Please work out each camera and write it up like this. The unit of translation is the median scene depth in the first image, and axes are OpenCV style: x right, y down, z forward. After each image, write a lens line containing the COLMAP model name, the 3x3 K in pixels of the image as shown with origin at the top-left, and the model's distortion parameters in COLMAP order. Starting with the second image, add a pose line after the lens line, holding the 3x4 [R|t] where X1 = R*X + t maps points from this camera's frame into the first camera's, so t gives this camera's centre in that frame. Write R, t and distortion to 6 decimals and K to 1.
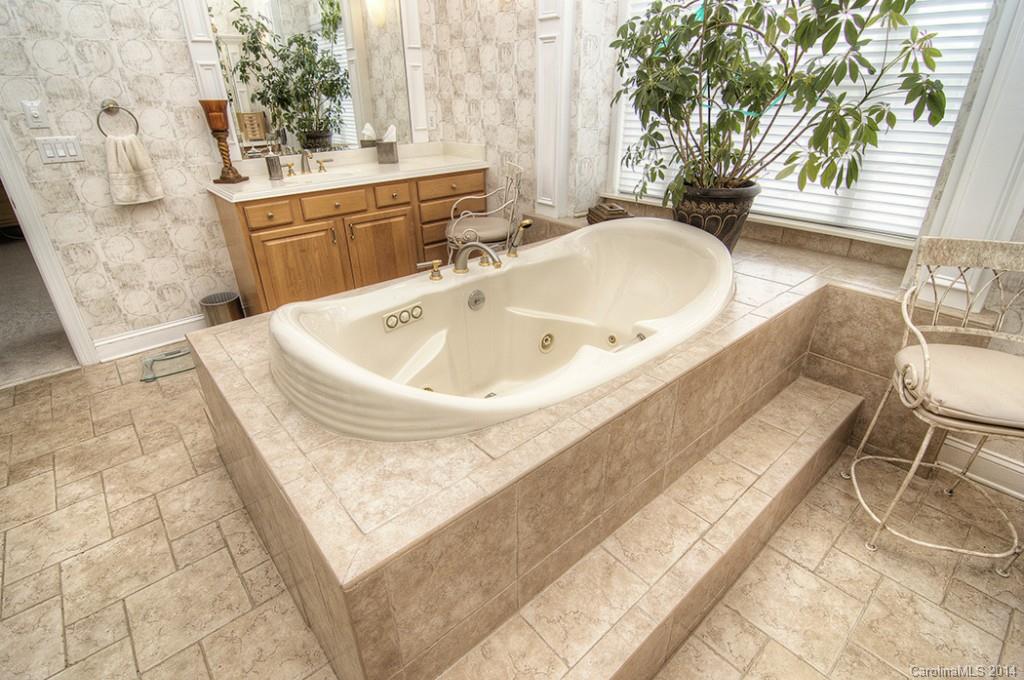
lens RADIAL K [[496.0, 0, 511.6], [0, 496.0, 339.8], [0, 0, 1]] dist [-0.014036, -0.006723]
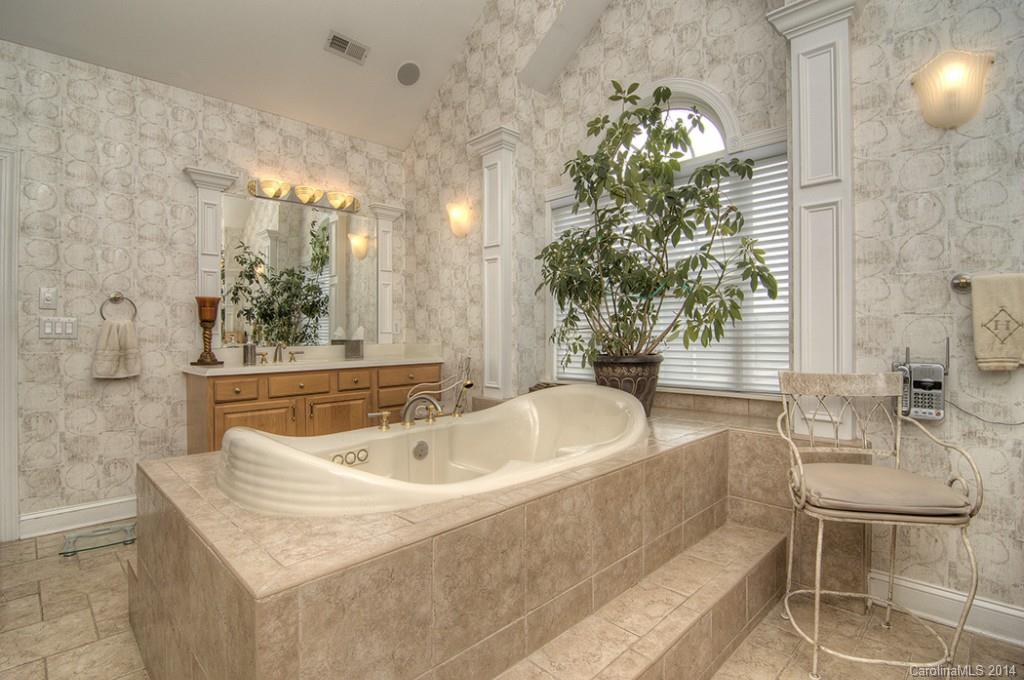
lens RADIAL K [[496.0, 0, 508.6], [0, 496.0, 337.3], [0, 0, 1]] dist [-0.014036, -0.006723]
pose [[0.997820, 0.010654, 0.065122, 0.049256], [0.019049, 0.898358, -0.438851, 0.181512], [-0.063179, 0.439135, 0.896197, -0.089610]]
